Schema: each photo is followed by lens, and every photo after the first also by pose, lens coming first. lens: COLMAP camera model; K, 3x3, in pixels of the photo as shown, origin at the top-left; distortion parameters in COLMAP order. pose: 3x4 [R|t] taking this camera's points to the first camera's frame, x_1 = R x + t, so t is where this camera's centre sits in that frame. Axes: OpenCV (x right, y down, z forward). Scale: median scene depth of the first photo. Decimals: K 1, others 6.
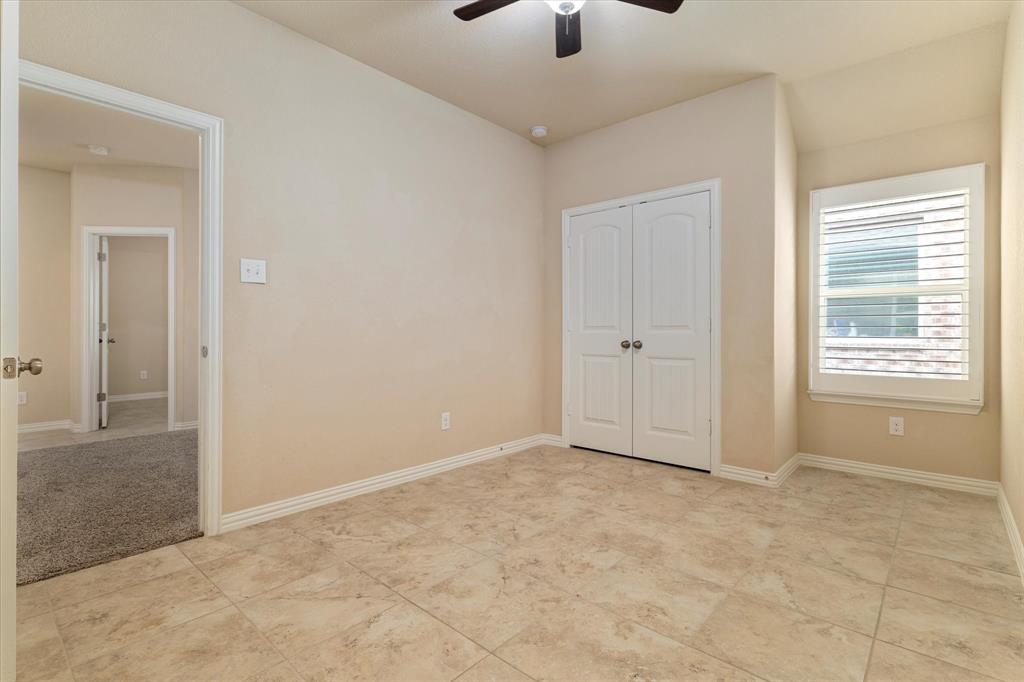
lens RADIAL K [[482.5, 0, 520.5], [0, 482.5, 336.1], [0, 0, 1]] dist [0.002200, -0.001128]
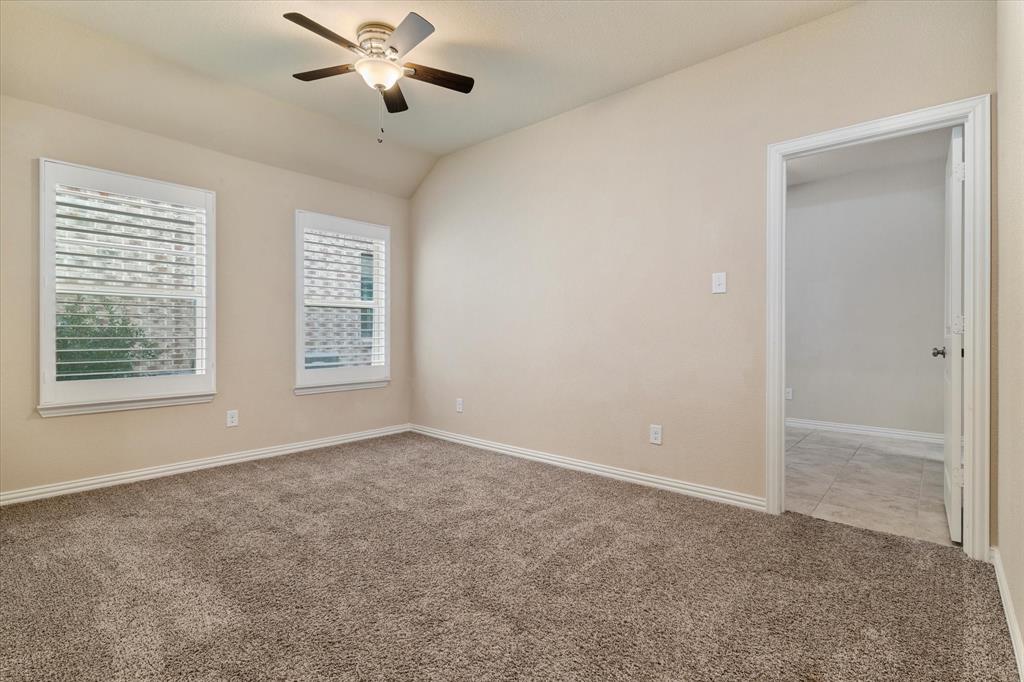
lens RADIAL K [[482.5, 0, 520.1], [0, 482.5, 337.1], [0, 0, 1]] dist [0.002200, -0.001128]
pose [[0.011728, -0.005390, 0.999917, -2.030862], [0.005037, 0.999973, 0.005332, -0.023067], [-0.999919, 0.004974, 0.011755, 1.803611]]
